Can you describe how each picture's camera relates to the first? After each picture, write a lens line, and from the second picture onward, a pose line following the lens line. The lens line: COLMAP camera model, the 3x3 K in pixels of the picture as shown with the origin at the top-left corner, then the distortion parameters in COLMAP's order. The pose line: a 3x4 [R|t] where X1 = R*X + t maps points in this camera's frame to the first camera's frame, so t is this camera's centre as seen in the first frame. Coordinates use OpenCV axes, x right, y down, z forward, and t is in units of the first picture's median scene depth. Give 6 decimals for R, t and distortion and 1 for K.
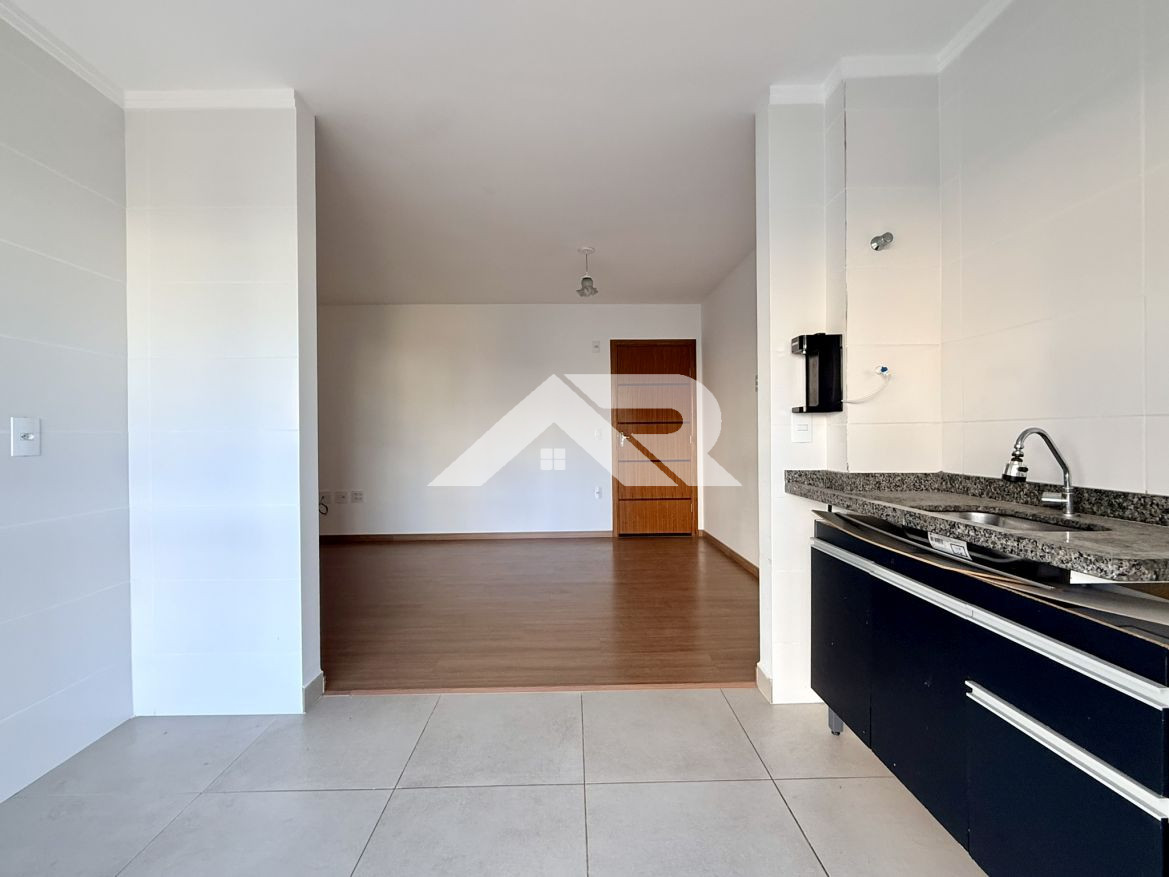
lens RADIAL K [[466.2, 0, 584.5], [0, 466.2, 438.5], [0, 0, 1]] dist [0.000040, -0.000058]
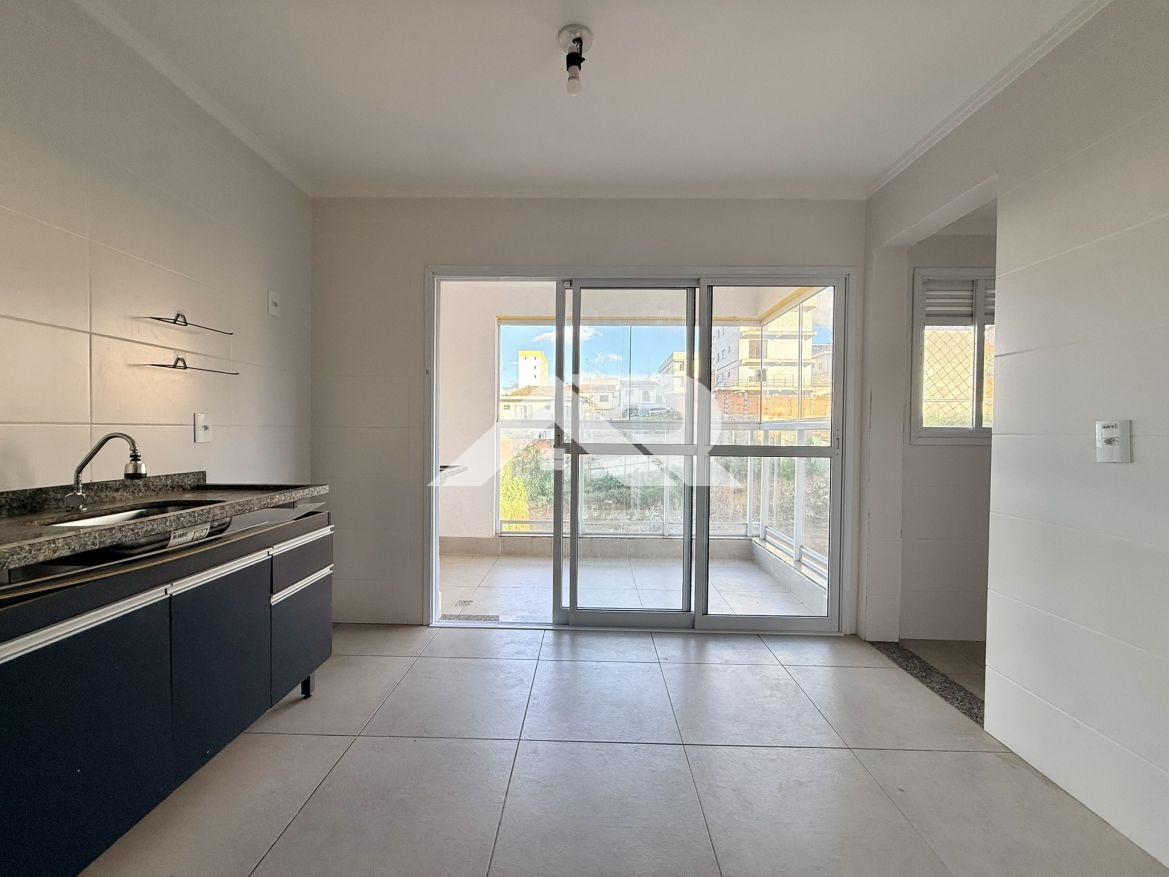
lens RADIAL K [[462.1, 0, 584.5], [0, 462.1, 438.5], [0, 0, 1]] dist [0.010439, -0.000057]
pose [[-0.999181, 0.002903, 0.040364, -0.227972], [0.003853, 0.999717, 0.023486, -0.030650], [-0.040284, 0.023623, -0.998909, 1.997049]]
